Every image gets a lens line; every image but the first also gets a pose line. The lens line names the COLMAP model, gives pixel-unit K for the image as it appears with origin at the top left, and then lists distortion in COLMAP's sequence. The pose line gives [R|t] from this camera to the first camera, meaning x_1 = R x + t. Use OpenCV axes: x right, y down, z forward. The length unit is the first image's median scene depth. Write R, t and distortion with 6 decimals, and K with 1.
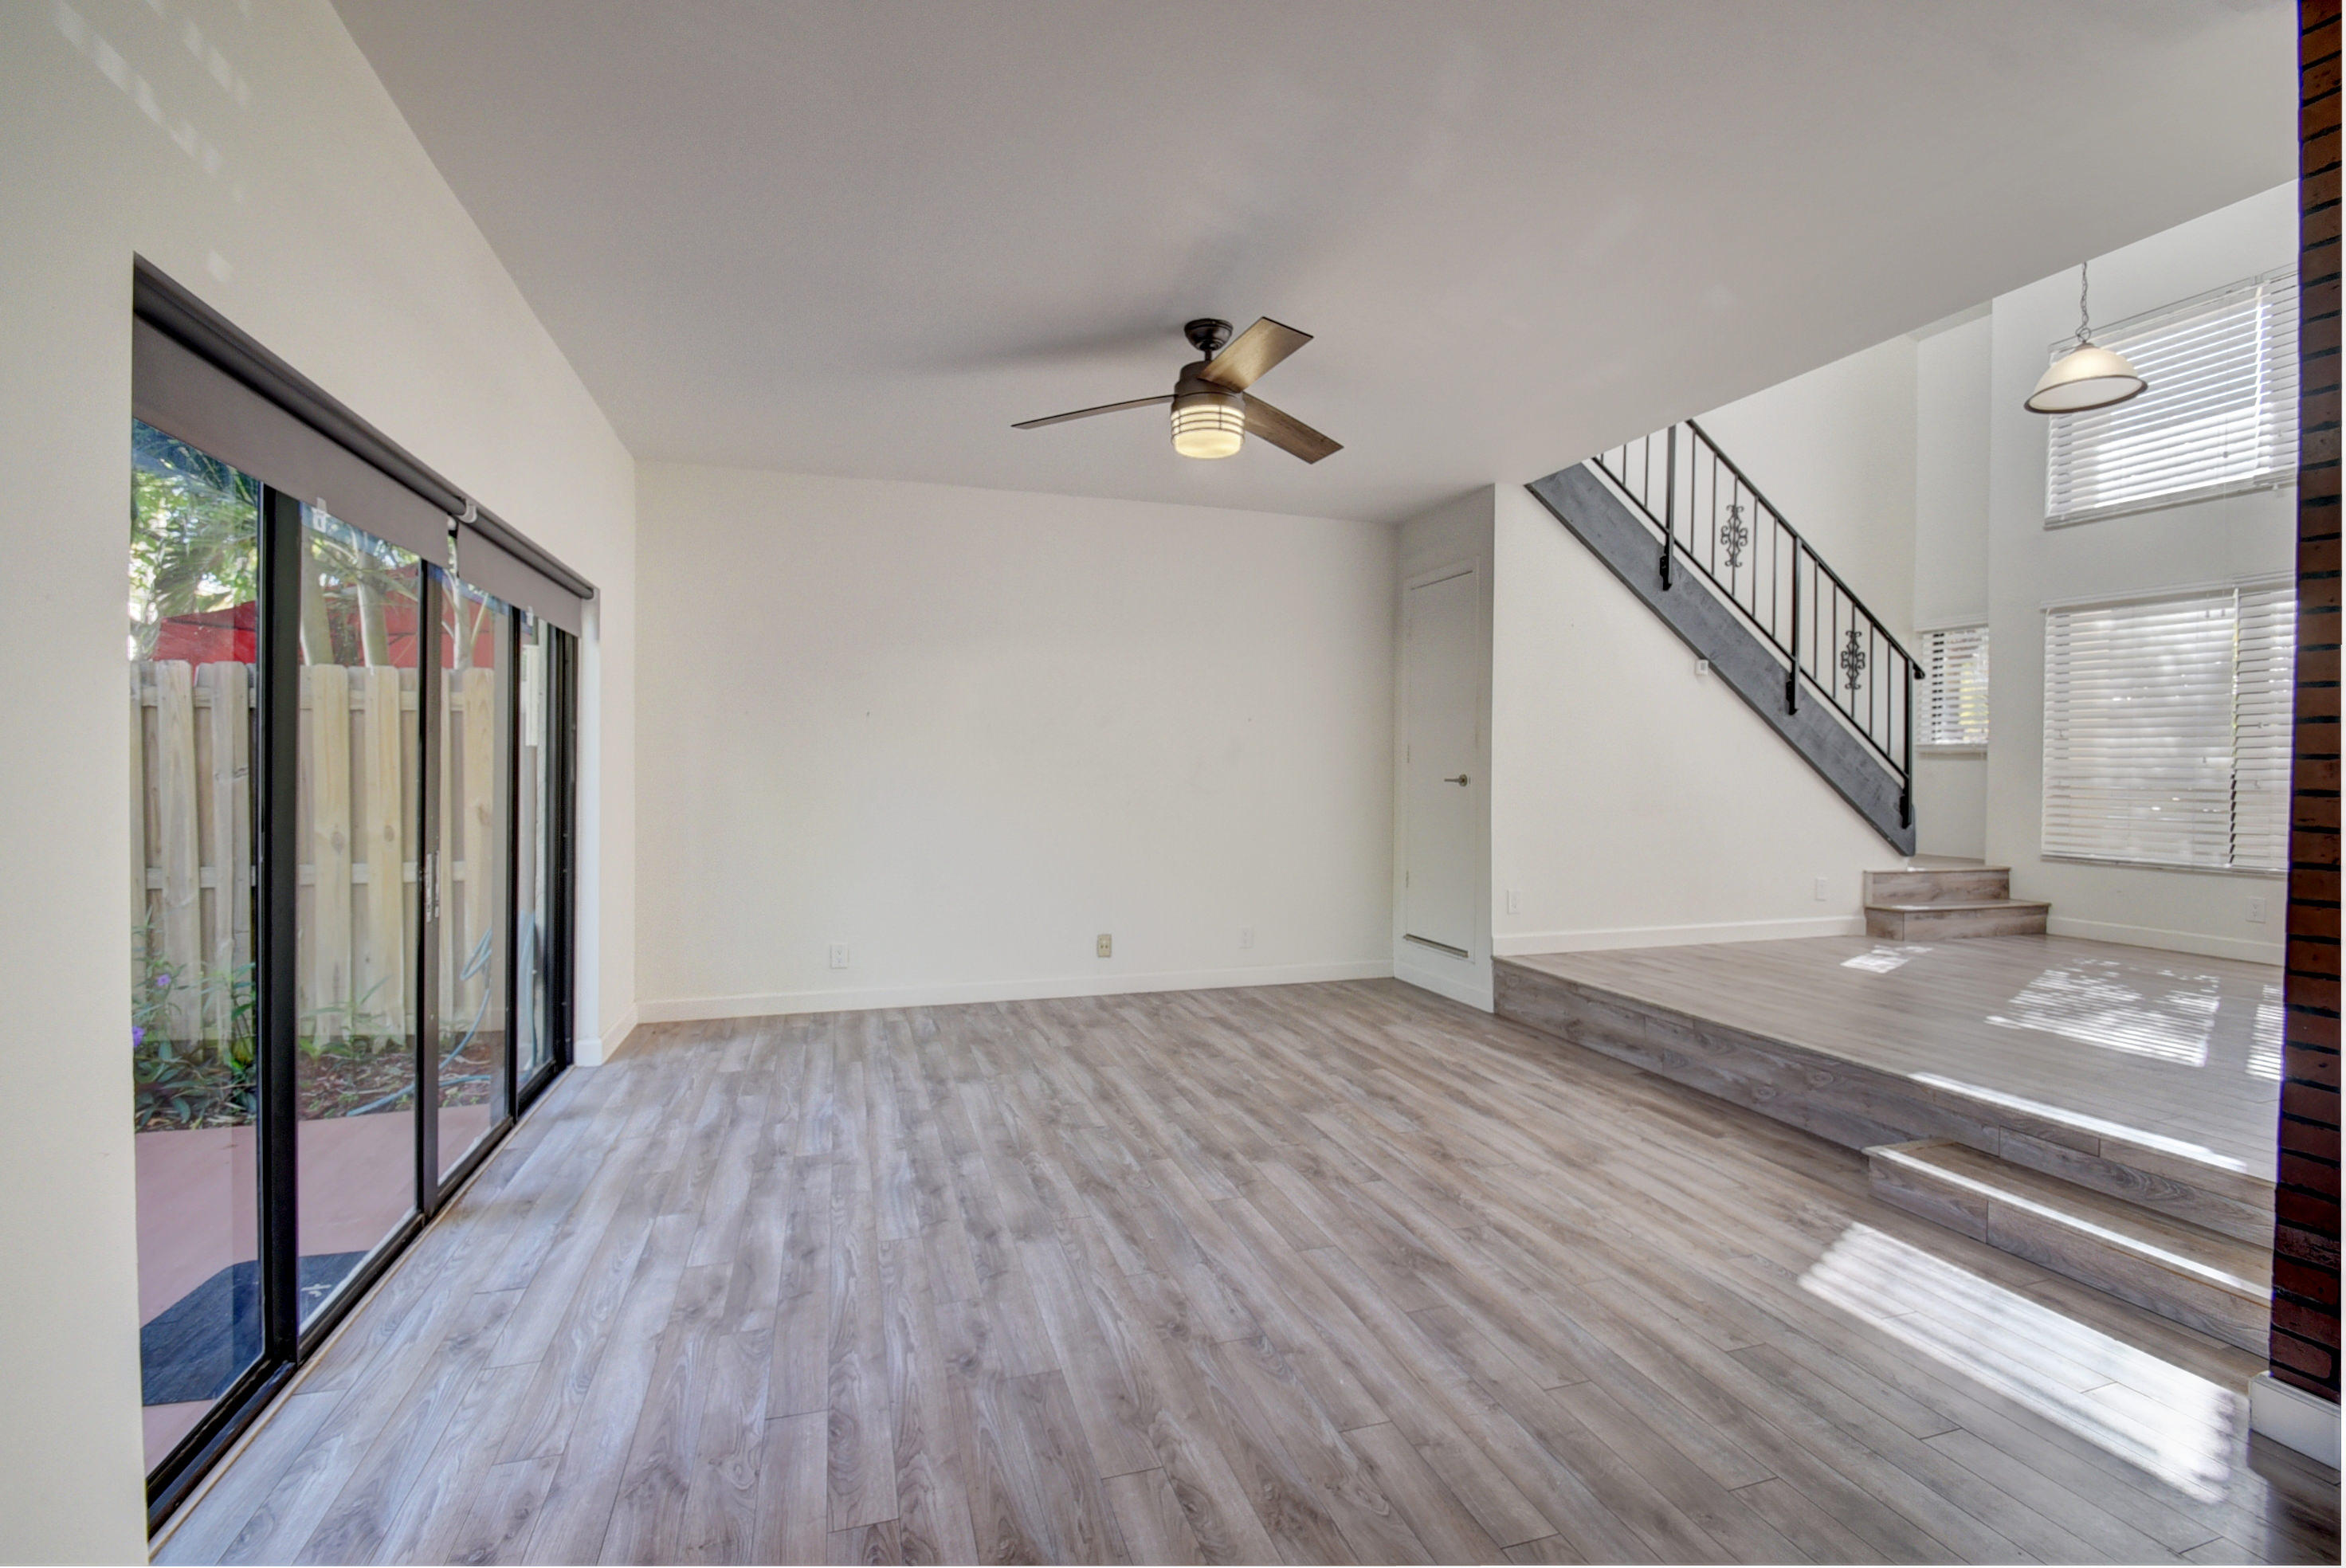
lens RADIAL K [[1032.0, 0, 1165.2], [0, 1032.0, 776.4], [0, 0, 1]] dist [-0.000636, -0.008062]
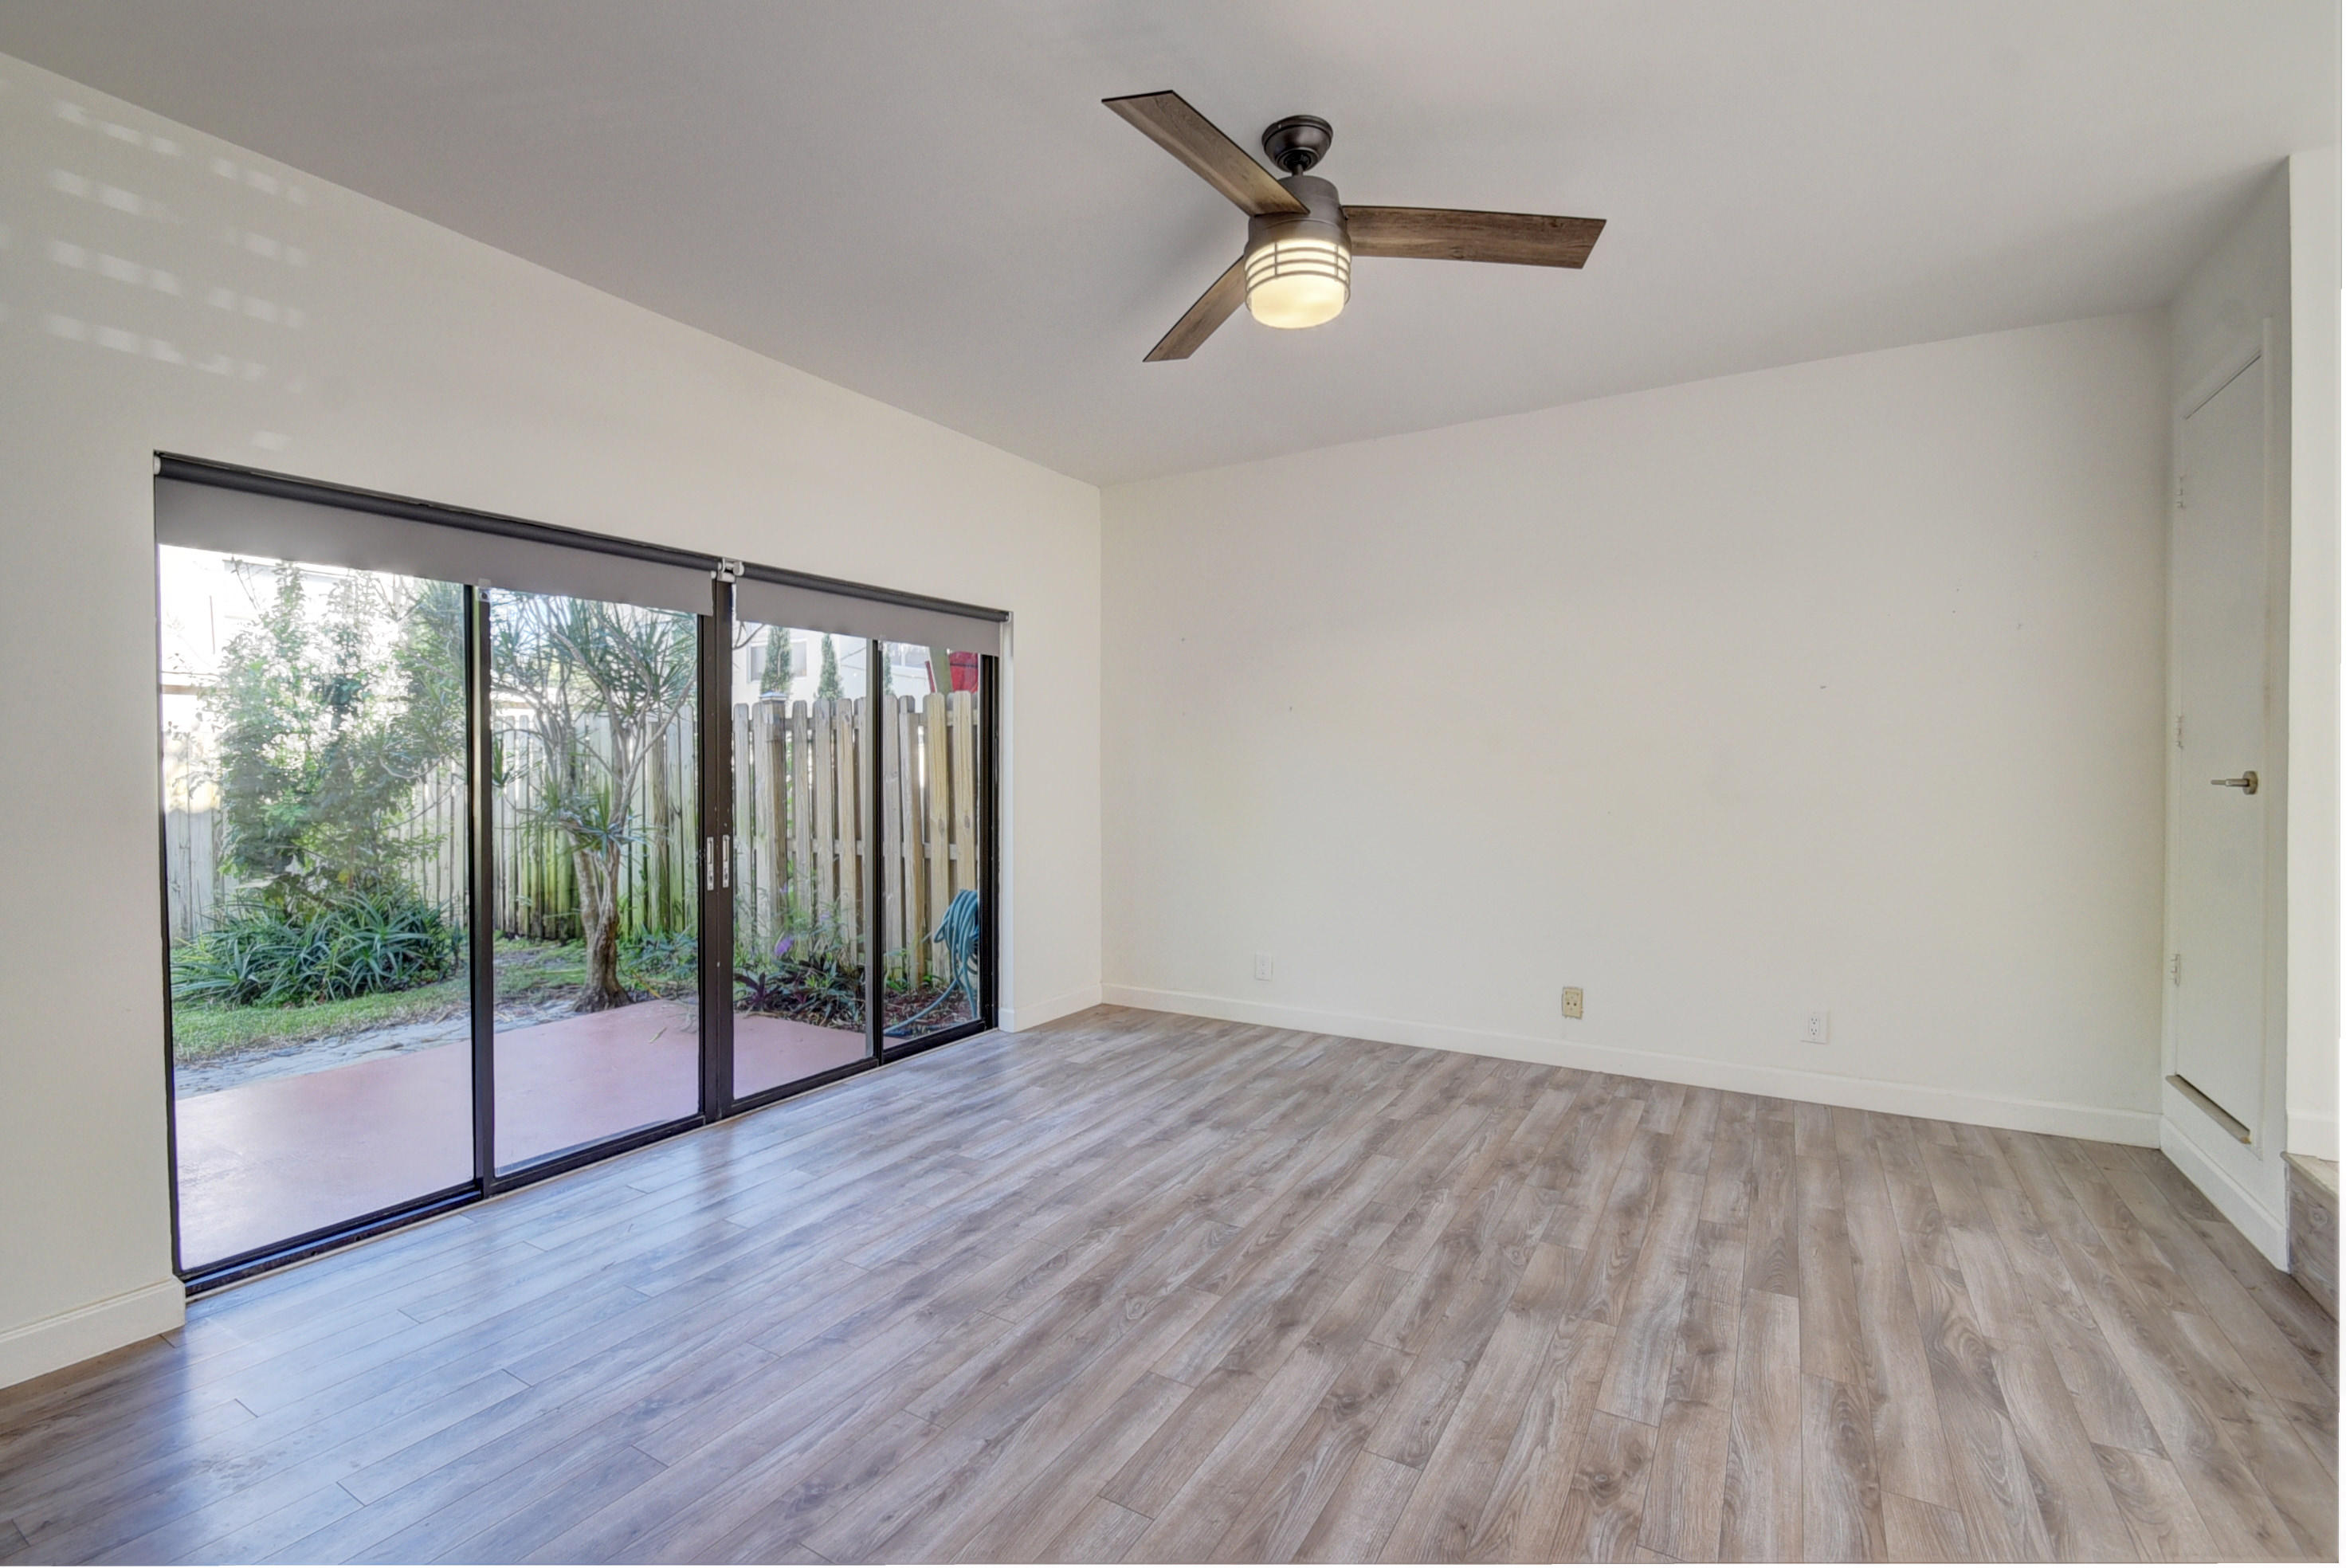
lens RADIAL K [[1032.0, 0, 1165.2], [0, 1032.0, 776.4], [0, 0, 1]] dist [-0.000636, -0.008062]
pose [[0.654825, -0.002422, -0.755776, 0.458011], [0.001628, 0.999997, -0.001794, 0.001881], [0.755779, -0.000056, 0.654827, 0.422356]]
